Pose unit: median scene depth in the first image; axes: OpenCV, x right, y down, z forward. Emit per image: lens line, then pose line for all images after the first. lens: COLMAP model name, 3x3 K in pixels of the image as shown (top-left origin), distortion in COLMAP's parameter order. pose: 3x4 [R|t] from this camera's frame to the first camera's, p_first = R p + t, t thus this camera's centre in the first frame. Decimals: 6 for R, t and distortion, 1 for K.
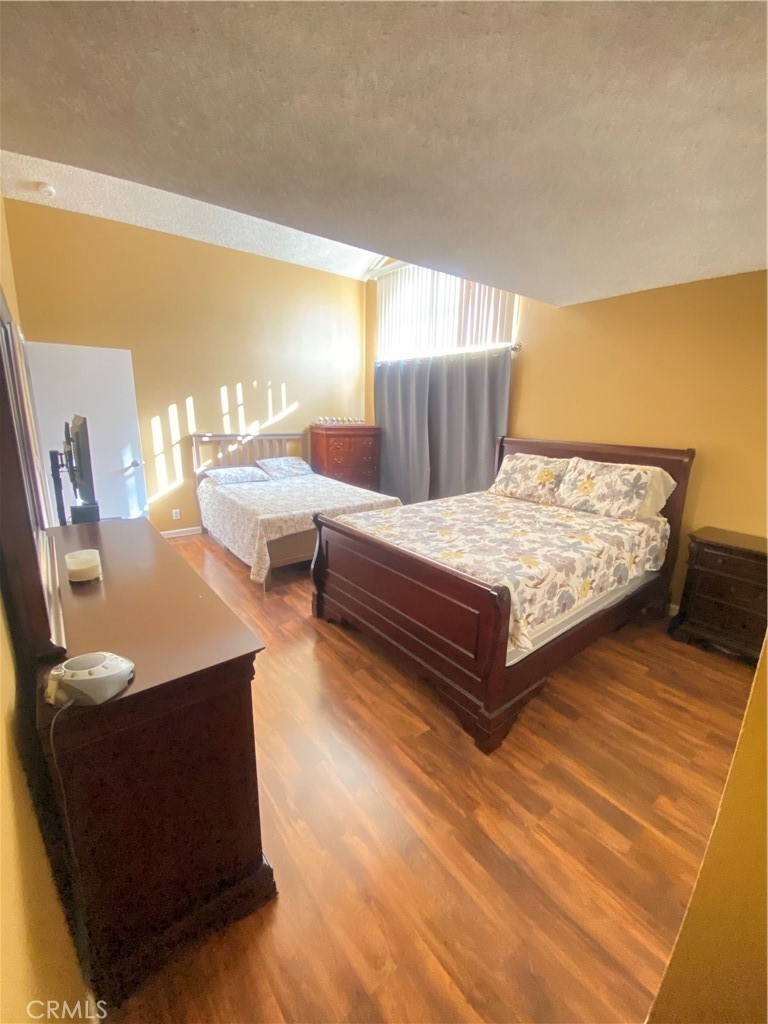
lens RADIAL K [[412.9, 0, 382.6], [0, 412.9, 506.7], [0, 0, 1]] dist [0.003500, 0.000006]
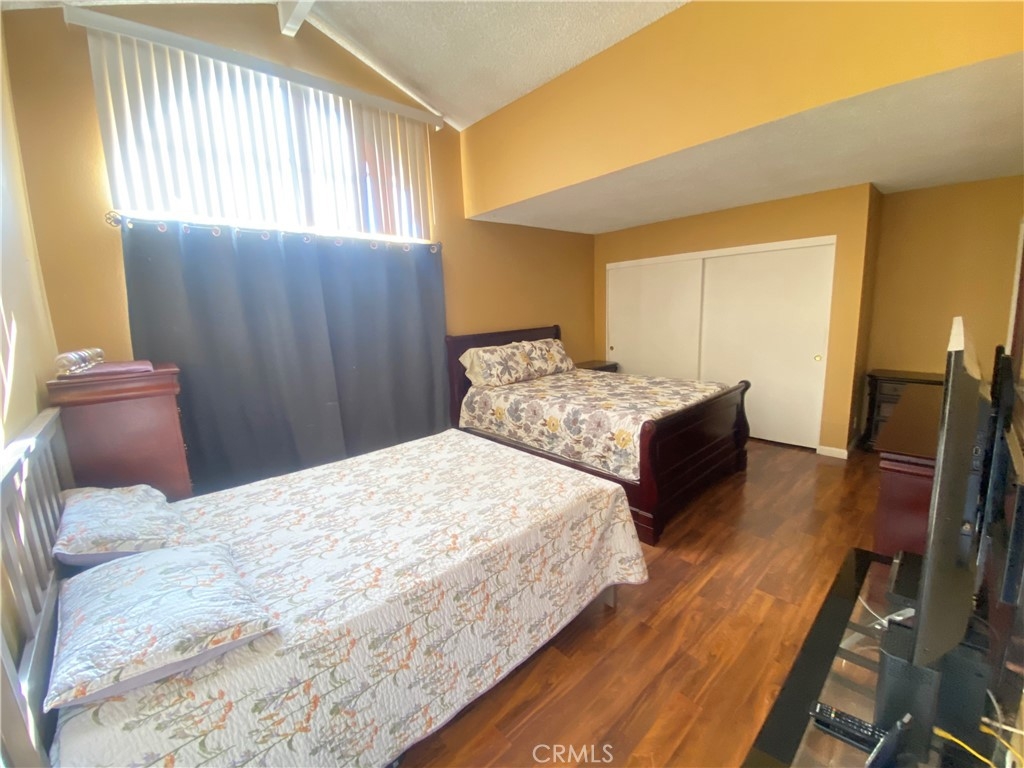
lens RADIAL K [[412.9, 0, 510.4], [0, 412.9, 380.9], [0, 0, 1]] dist [0.003500, 0.000006]
pose [[-0.080886, -0.175947, 0.981071, -0.813704], [0.273695, 0.942539, 0.191601, -0.255264], [-0.958409, 0.284012, -0.028082, 1.091504]]
